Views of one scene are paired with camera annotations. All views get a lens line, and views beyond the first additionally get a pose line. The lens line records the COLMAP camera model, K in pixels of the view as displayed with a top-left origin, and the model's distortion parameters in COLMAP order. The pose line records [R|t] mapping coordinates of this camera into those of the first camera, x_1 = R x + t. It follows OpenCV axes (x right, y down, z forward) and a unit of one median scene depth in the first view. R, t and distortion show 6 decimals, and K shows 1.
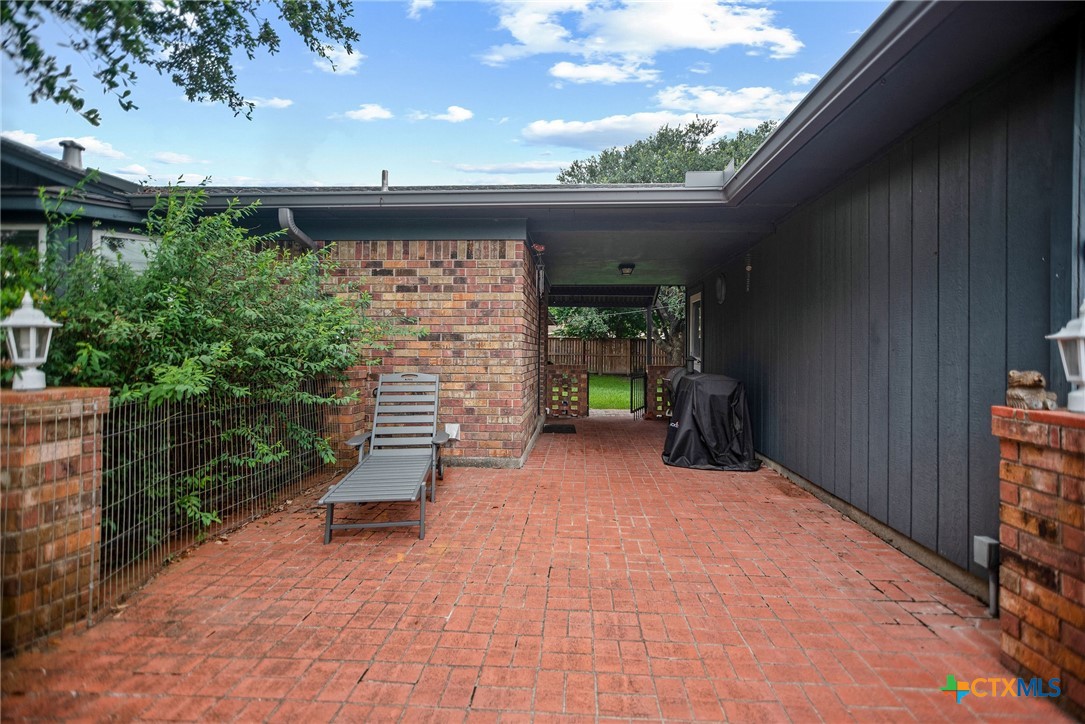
lens RADIAL K [[482.6, 0, 537.8], [0, 482.6, 345.4], [0, 0, 1]] dist [0.004174, 0.000548]
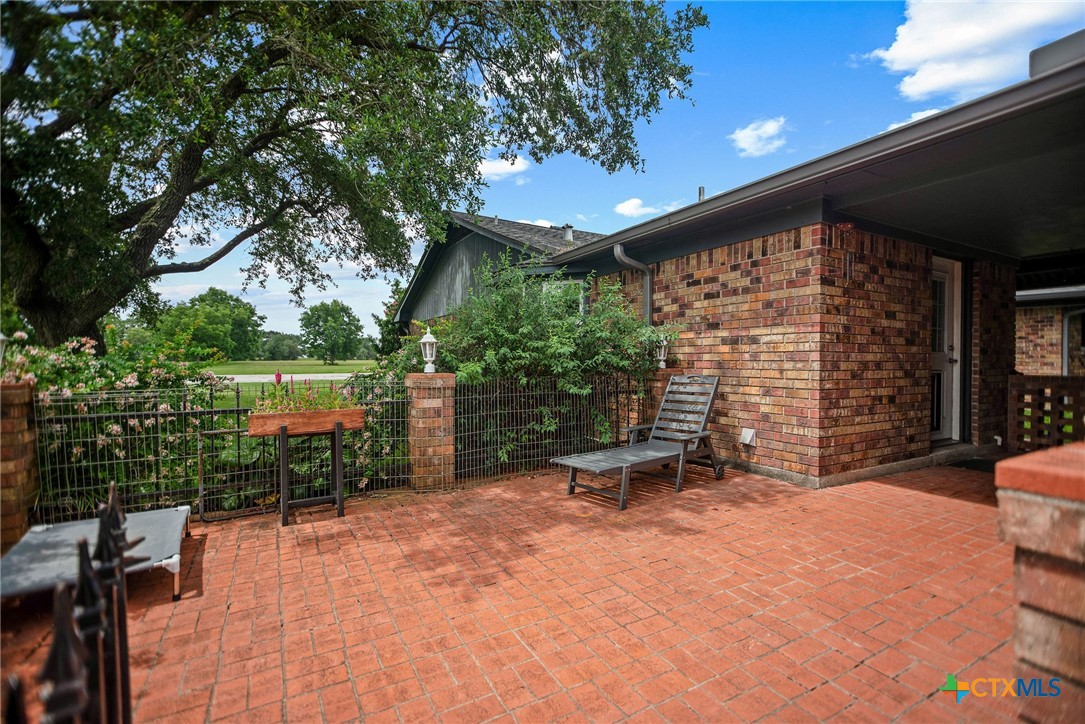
lens RADIAL K [[478.2, 0, 542.5], [0, 478.2, 362.0], [0, 0, 1]] dist [0.000027, 0.000394]
pose [[0.544392, 0.000581, -0.838831, 0.406356], [0.011937, 0.999893, 0.008439, 0.013999], [0.838746, -0.014607, 0.544327, 0.126440]]
